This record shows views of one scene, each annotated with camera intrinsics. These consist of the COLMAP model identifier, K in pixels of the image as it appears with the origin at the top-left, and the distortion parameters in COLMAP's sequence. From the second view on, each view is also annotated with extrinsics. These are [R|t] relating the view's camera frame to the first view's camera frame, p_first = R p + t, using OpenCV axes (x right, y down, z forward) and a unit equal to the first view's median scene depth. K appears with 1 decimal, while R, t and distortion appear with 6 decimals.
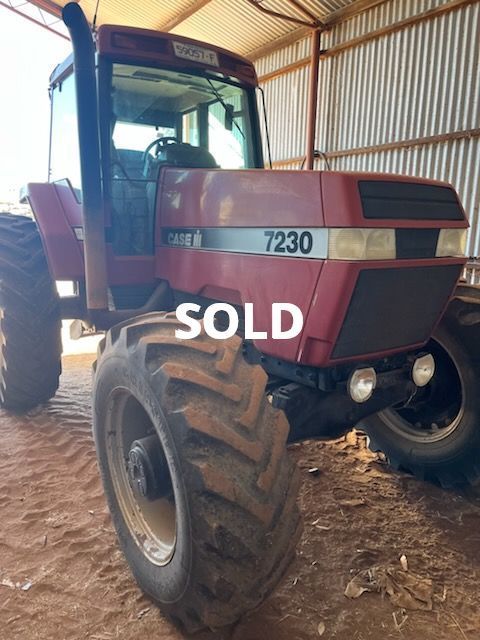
lens RADIAL K [[491.5, 0, 240.0], [0, 491.5, 320.0], [0, 0, 1]] dist [0.001931, -0.007604]
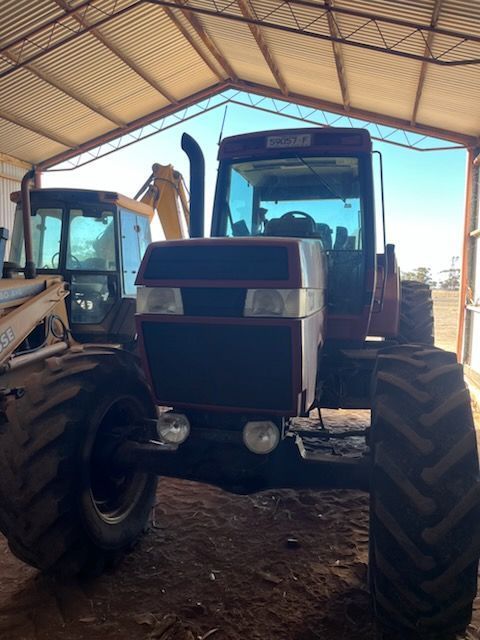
lens RADIAL K [[491.5, 0, 240.0], [0, 491.5, 320.0], [0, 0, 1]] dist [0.001931, -0.007604]
pose [[0.649898, 0.055117, -0.758020, 0.946658], [-0.153483, 0.986336, -0.059873, -0.051072], [0.744362, 0.155255, 0.649477, 0.295031]]
